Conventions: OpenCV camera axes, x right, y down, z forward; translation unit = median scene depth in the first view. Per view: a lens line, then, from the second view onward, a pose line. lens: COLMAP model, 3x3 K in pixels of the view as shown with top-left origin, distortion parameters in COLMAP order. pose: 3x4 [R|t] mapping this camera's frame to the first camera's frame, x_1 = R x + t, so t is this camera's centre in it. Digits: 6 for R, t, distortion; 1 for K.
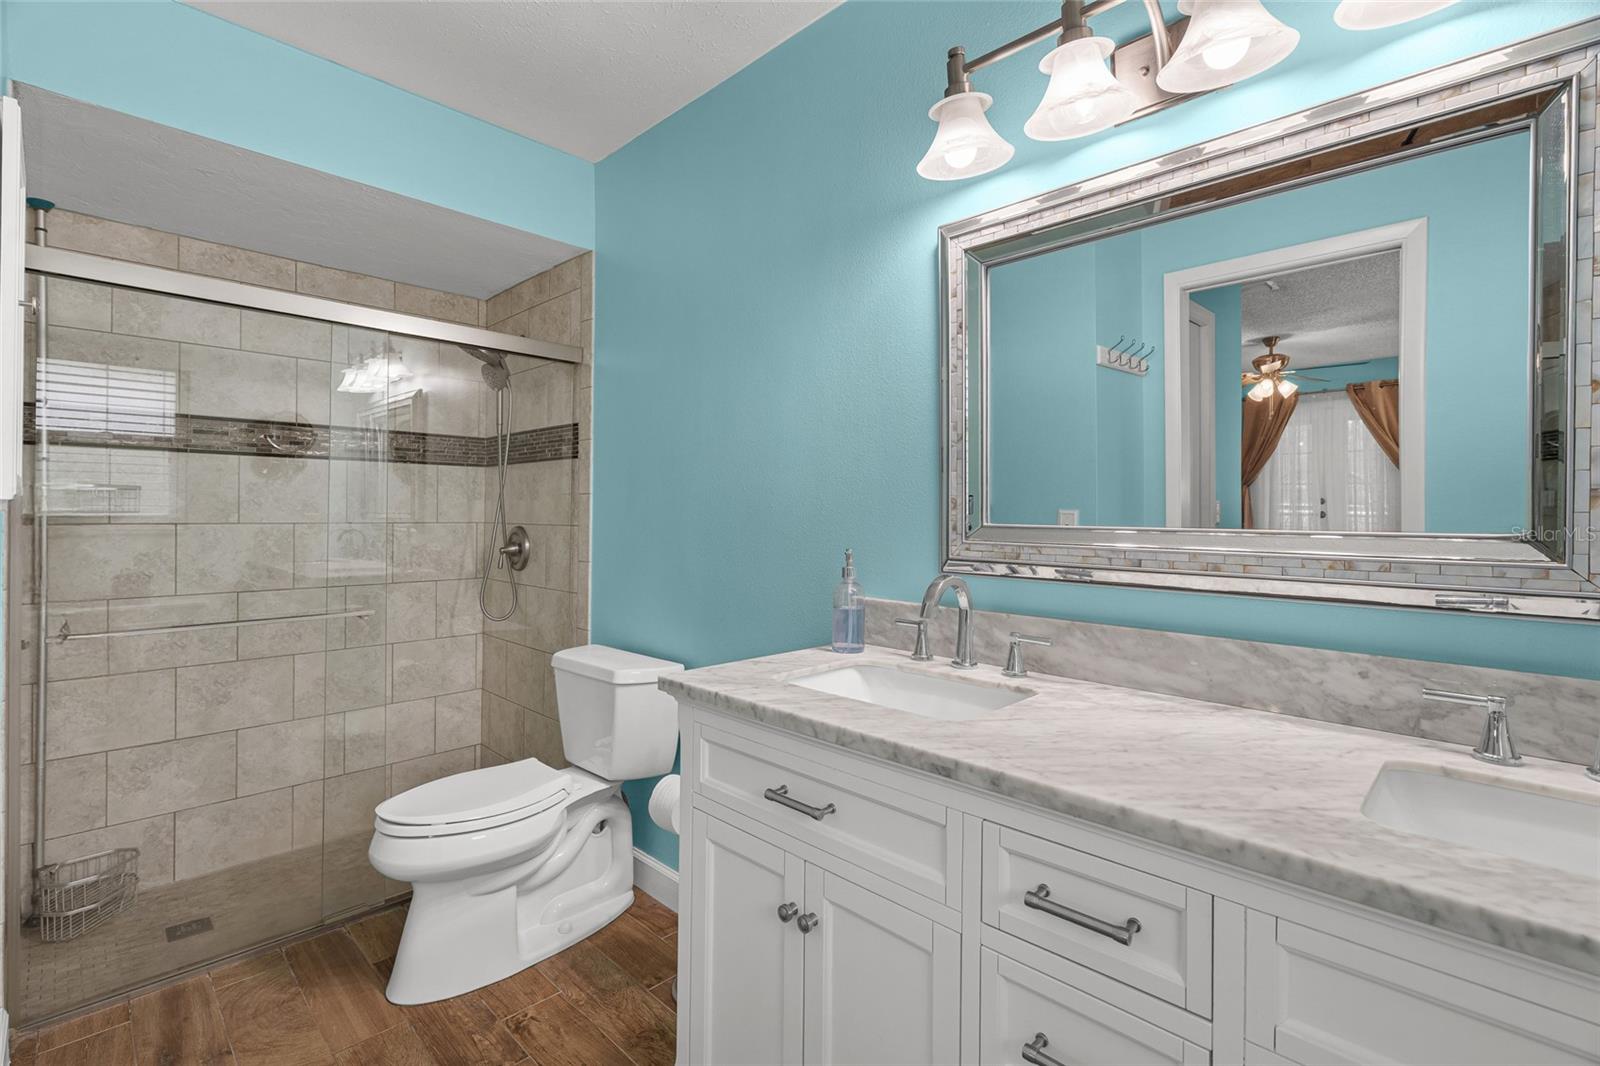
lens RADIAL K [[724.9, 0, 794.2], [0, 724.9, 517.2], [0, 0, 1]] dist [0.001722, 0.000597]
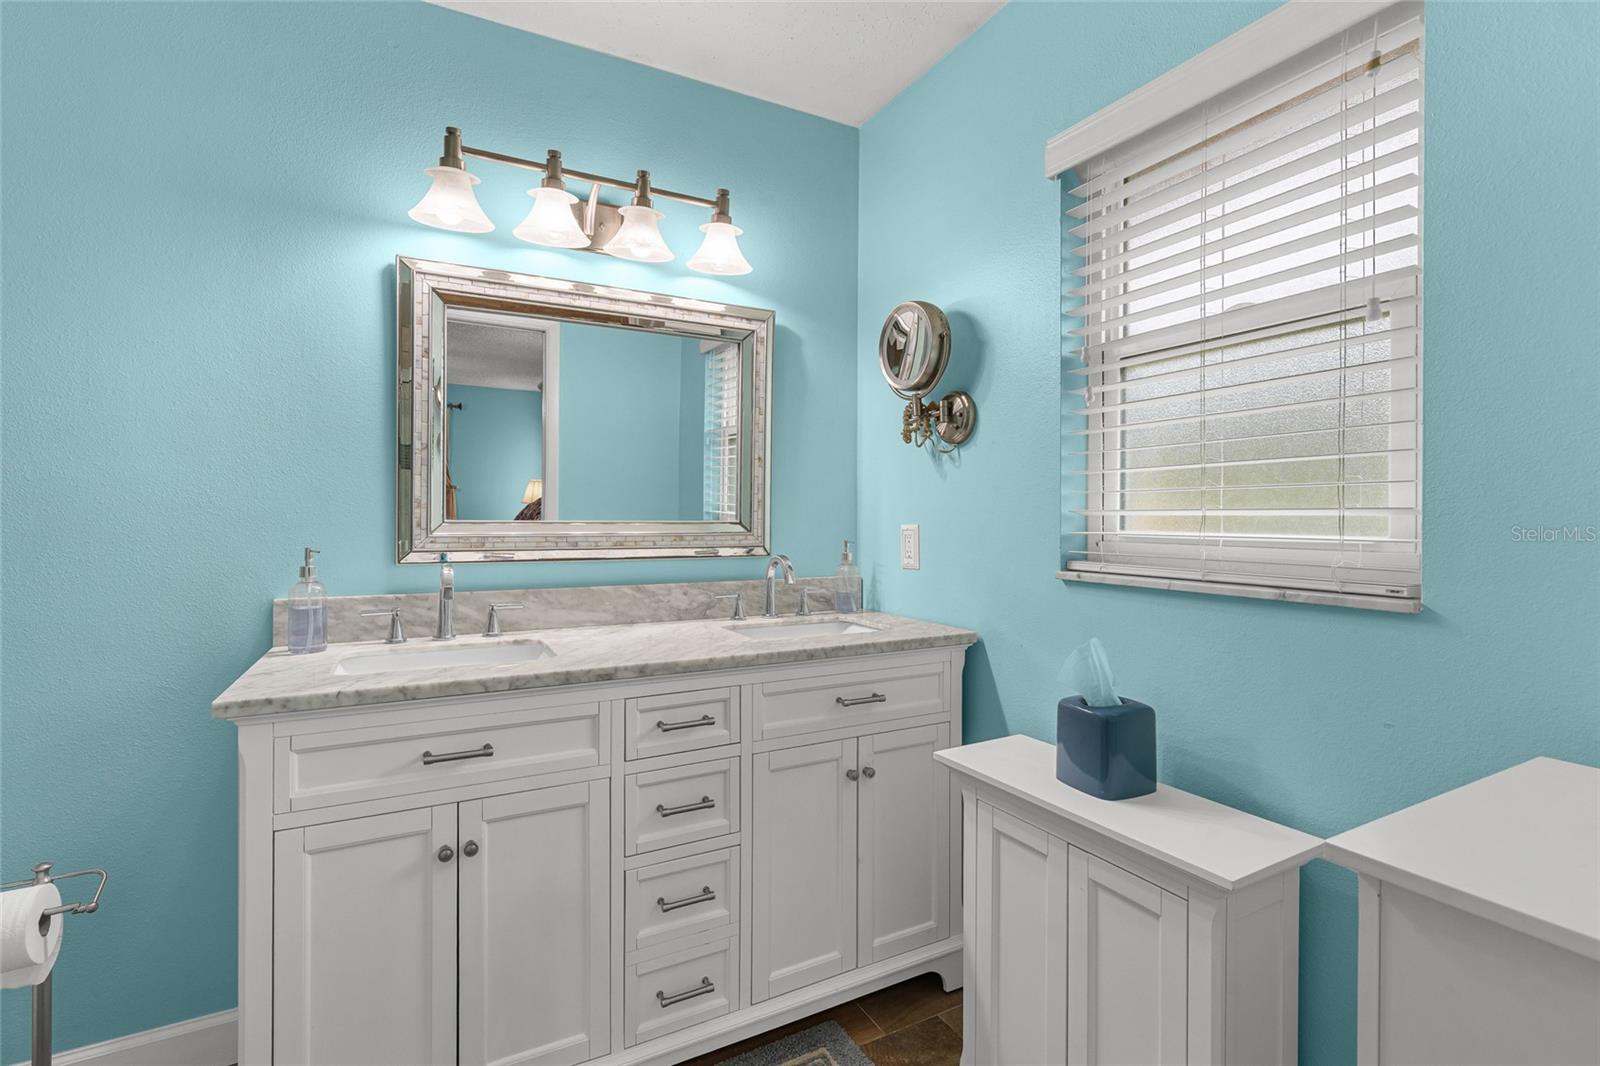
lens RADIAL K [[724.9, 0, 794.2], [0, 724.9, 517.2], [0, 0, 1]] dist [0.001722, 0.000597]
pose [[0.315588, -0.011264, 0.948829, -0.934641], [0.002302, 0.999936, 0.011105, -0.010402], [-0.948894, -0.001321, 0.315594, 0.094272]]
